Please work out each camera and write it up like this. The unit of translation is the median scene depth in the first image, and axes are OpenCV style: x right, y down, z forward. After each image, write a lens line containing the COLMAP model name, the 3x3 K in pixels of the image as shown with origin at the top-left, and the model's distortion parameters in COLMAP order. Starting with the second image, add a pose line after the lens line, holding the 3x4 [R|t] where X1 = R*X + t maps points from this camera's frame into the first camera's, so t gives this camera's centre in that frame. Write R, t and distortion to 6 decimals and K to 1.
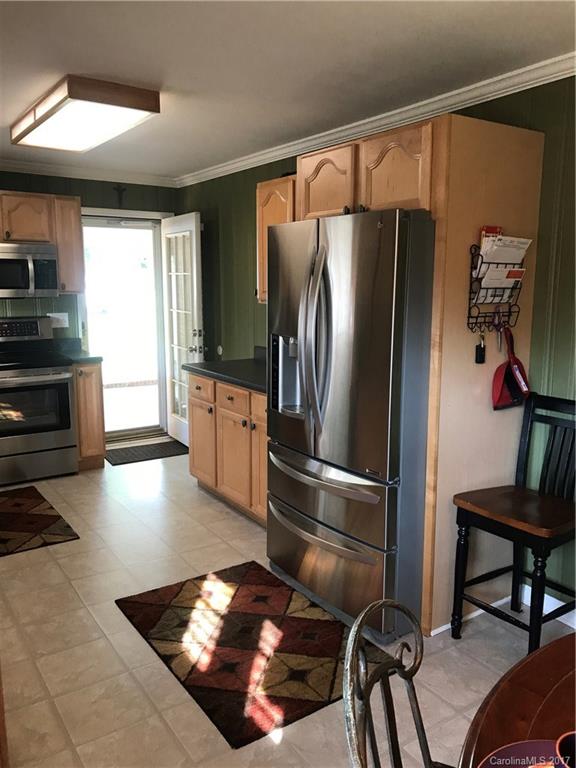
lens RADIAL K [[644.9, 0, 291.2], [0, 644.9, 383.1], [0, 0, 1]] dist [0.058868, -0.043211]
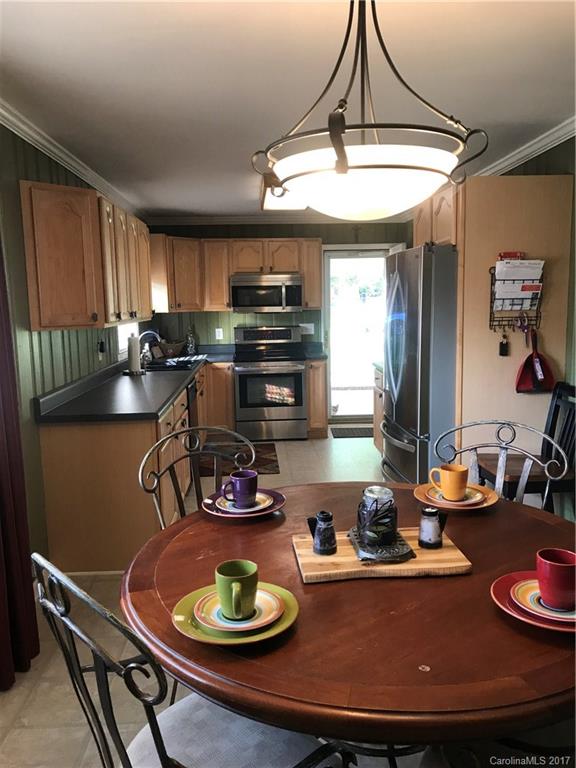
lens RADIAL K [[644.9, 0, 286.3], [0, 644.9, 386.0], [0, 0, 1]] dist [0.058868, -0.043211]
pose [[0.858480, 0.049527, -0.510450, 0.580377], [-0.060517, 0.998155, -0.004930, 0.063131], [0.509264, 0.035123, 0.859893, -0.353419]]
